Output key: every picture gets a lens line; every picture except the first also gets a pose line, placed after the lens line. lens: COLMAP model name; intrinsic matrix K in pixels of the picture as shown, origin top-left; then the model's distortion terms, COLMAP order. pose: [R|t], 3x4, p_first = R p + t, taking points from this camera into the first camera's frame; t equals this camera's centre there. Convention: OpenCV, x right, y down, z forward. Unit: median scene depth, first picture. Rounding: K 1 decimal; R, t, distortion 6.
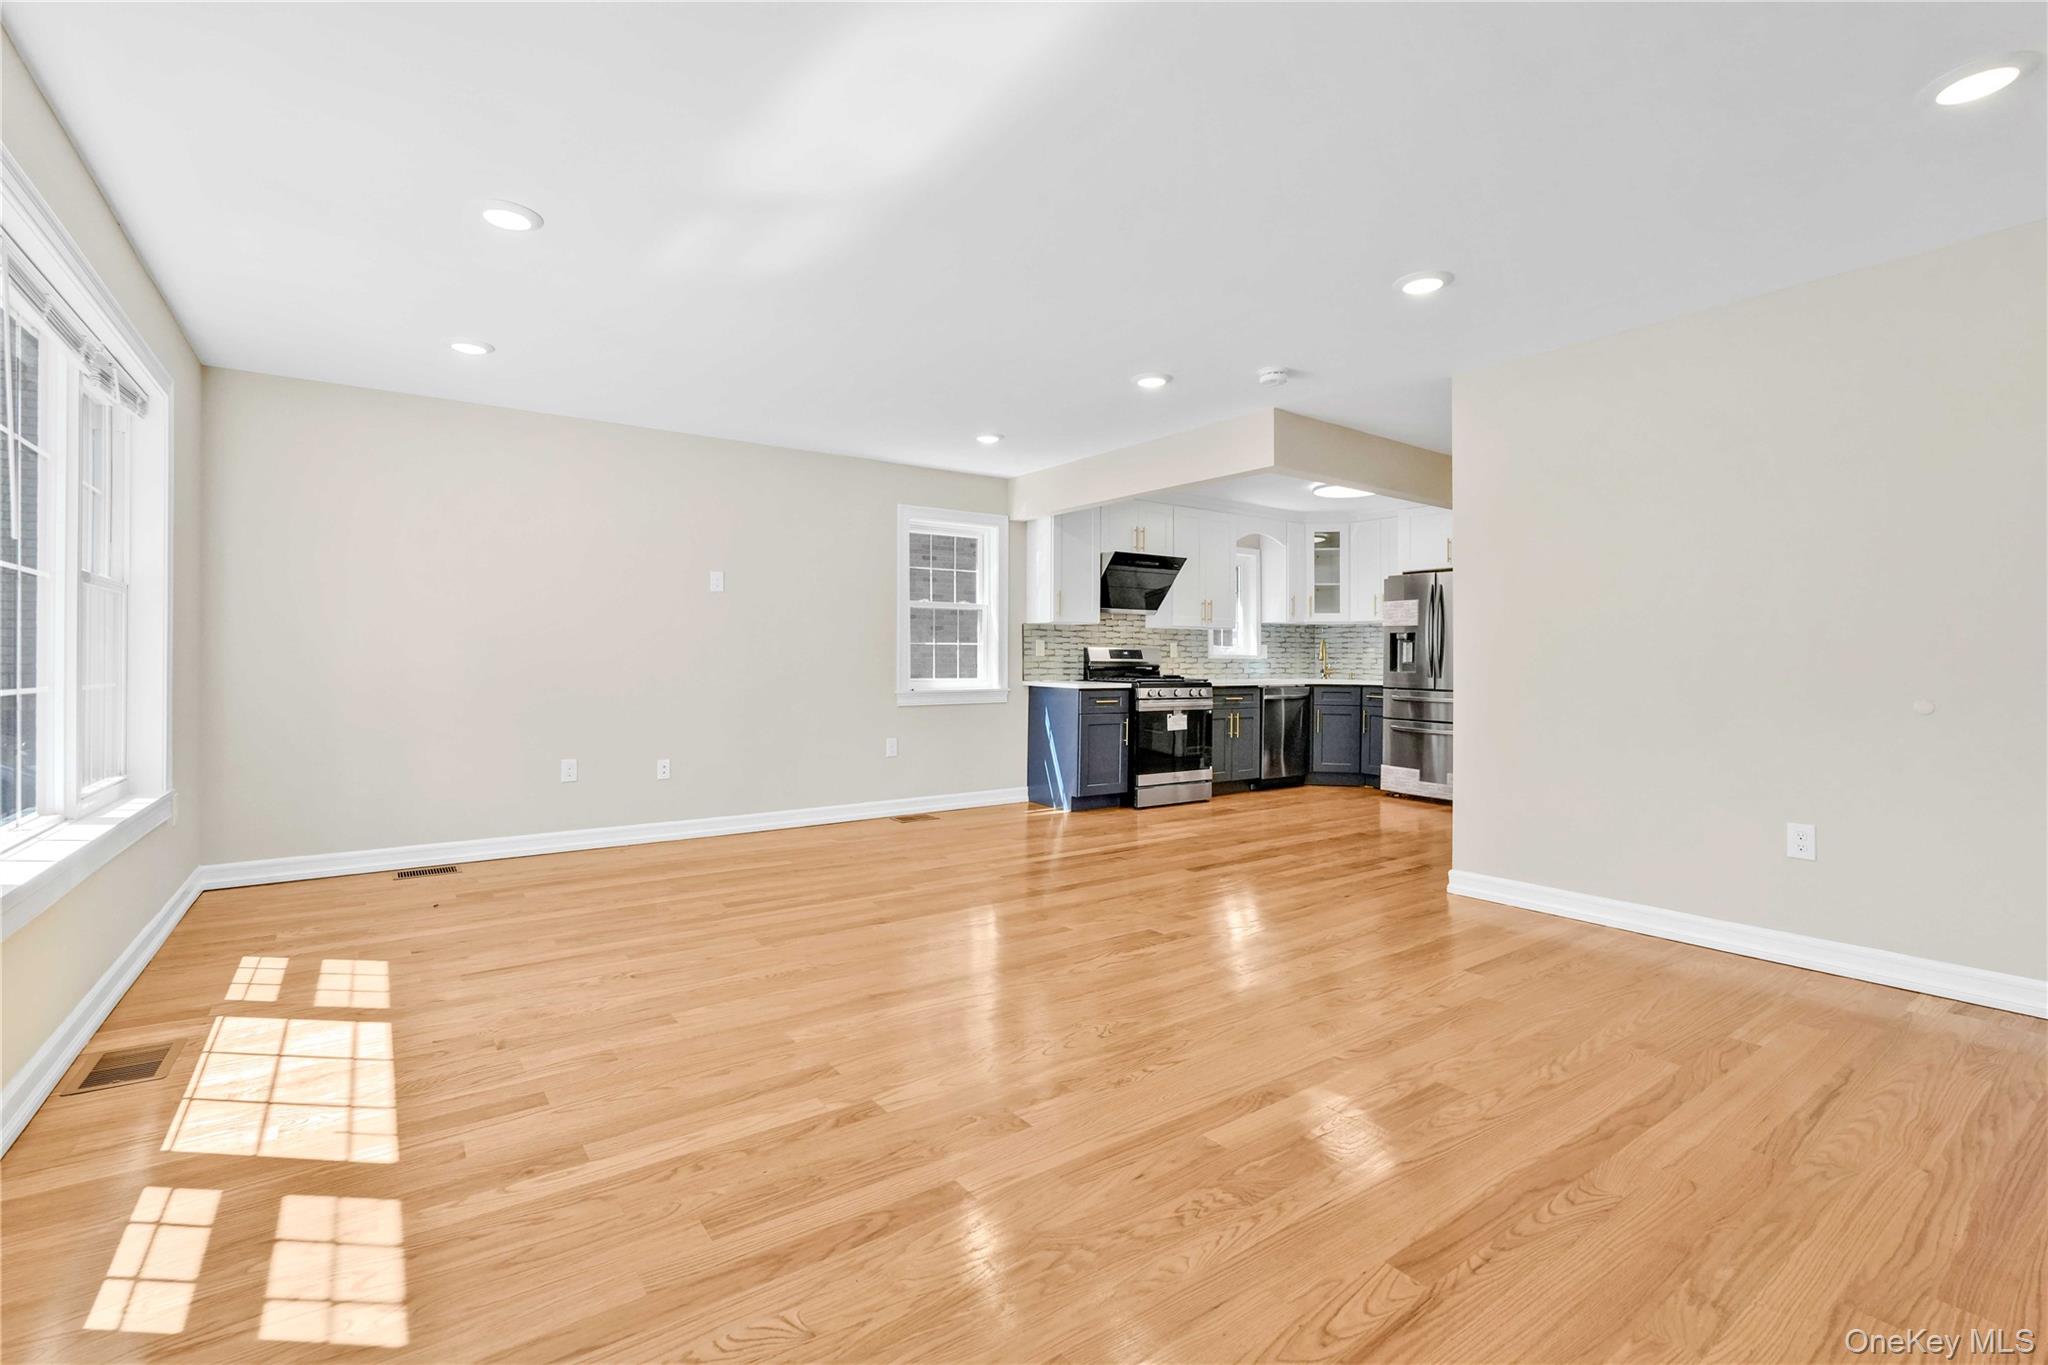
lens RADIAL K [[904.6, 0, 1027.5], [0, 904.6, 666.6], [0, 0, 1]] dist [0.023752, 0.000280]
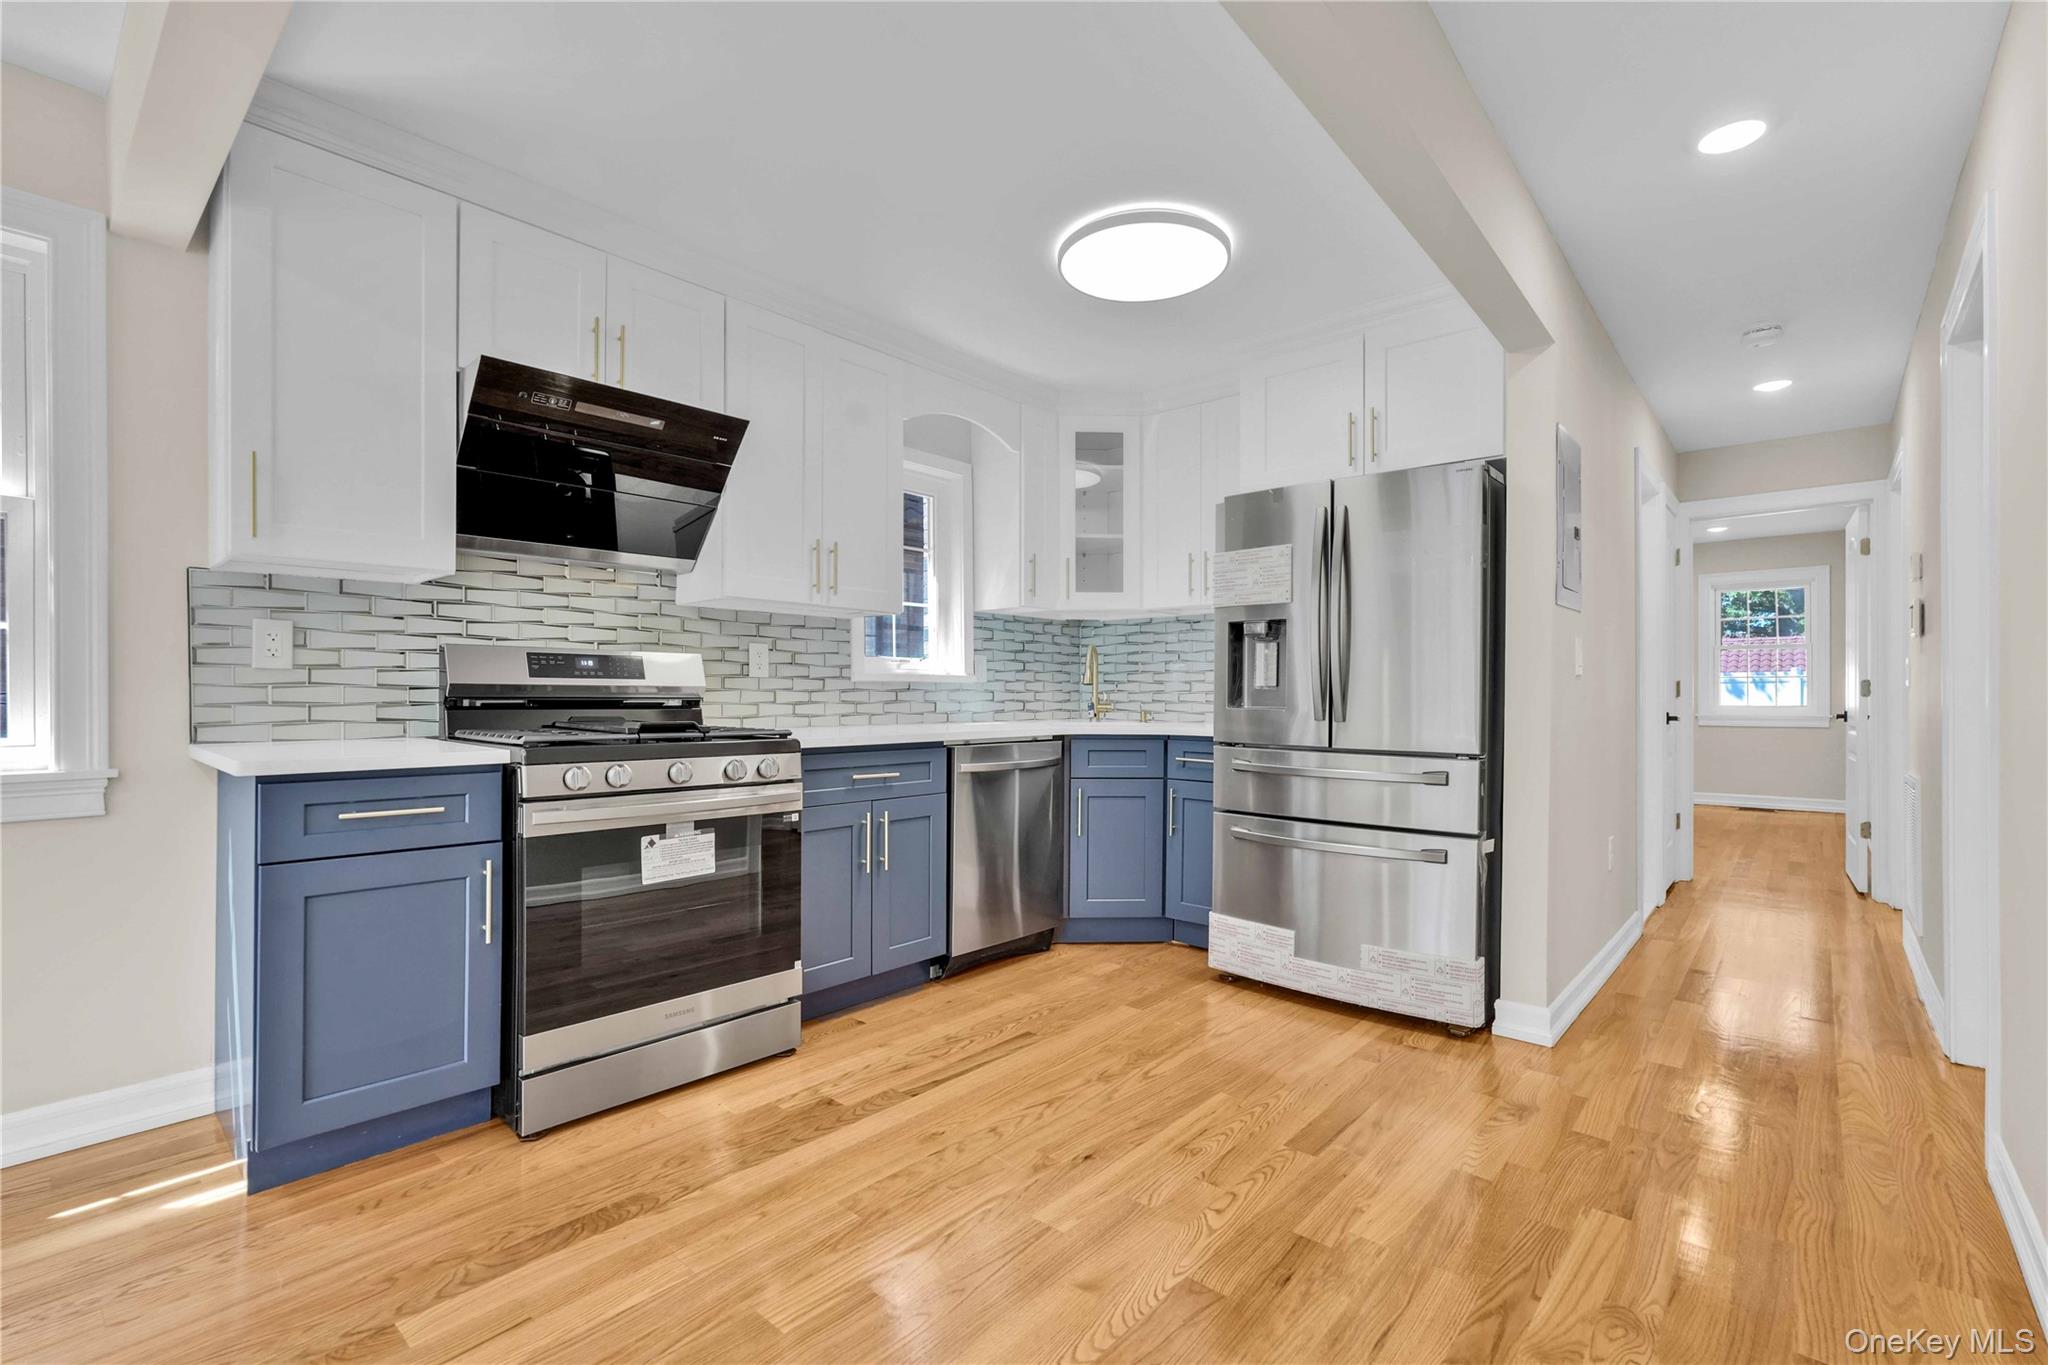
lens RADIAL K [[904.6, 0, 1027.0], [0, 904.6, 695.5], [0, 0, 1]] dist [0.023752, 0.000280]
pose [[0.976059, -0.002651, 0.217488, 0.202134], [0.004408, 0.999961, -0.007595, 0.002300], [-0.217459, 0.008372, 0.976033, 0.577057]]
